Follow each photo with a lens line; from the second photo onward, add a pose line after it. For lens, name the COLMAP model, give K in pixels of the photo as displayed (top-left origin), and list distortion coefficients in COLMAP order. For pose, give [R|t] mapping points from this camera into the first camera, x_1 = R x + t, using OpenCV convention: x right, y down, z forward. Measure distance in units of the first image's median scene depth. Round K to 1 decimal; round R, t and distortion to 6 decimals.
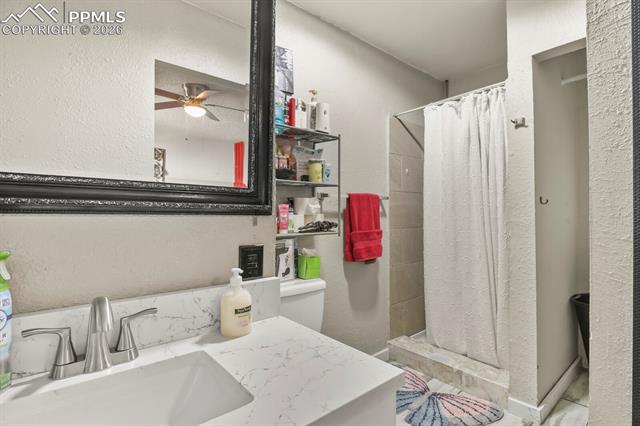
lens RADIAL K [[314.1, 0, 317.9], [0, 314.1, 210.2], [0, 0, 1]] dist [-0.003814, -0.008314]
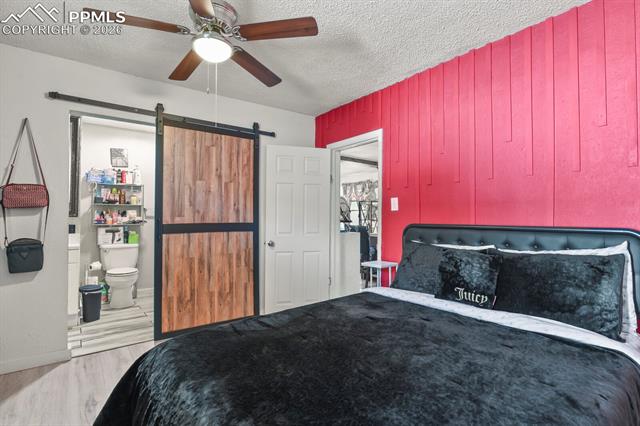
lens RADIAL K [[314.1, 0, 320.9], [0, 314.1, 213.6], [0, 0, 1]] dist [-0.003814, -0.008314]
pose [[0.997300, 0.007291, -0.073078, 1.692861], [-0.006928, 0.999962, 0.005222, -0.038516], [0.073113, -0.004701, 0.997313, -1.384338]]
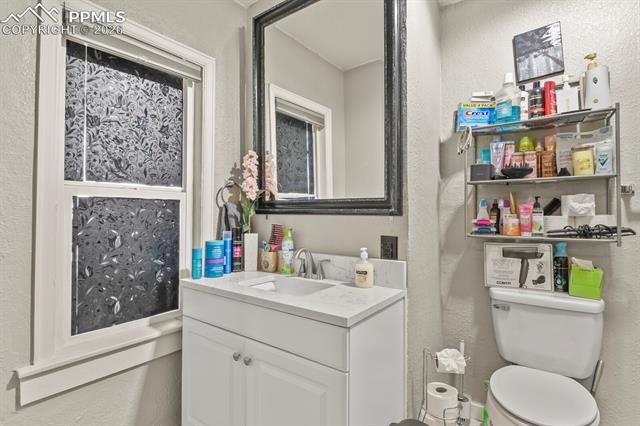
lens RADIAL K [[314.1, 0, 317.6], [0, 314.1, 213.0], [0, 0, 1]] dist [-0.003814, -0.008314]
pose [[0.223712, -0.007539, -0.974626, 0.622585], [0.011151, 0.999924, -0.005175, 0.003639], [0.974592, -0.009710, 0.223779, 0.187114]]
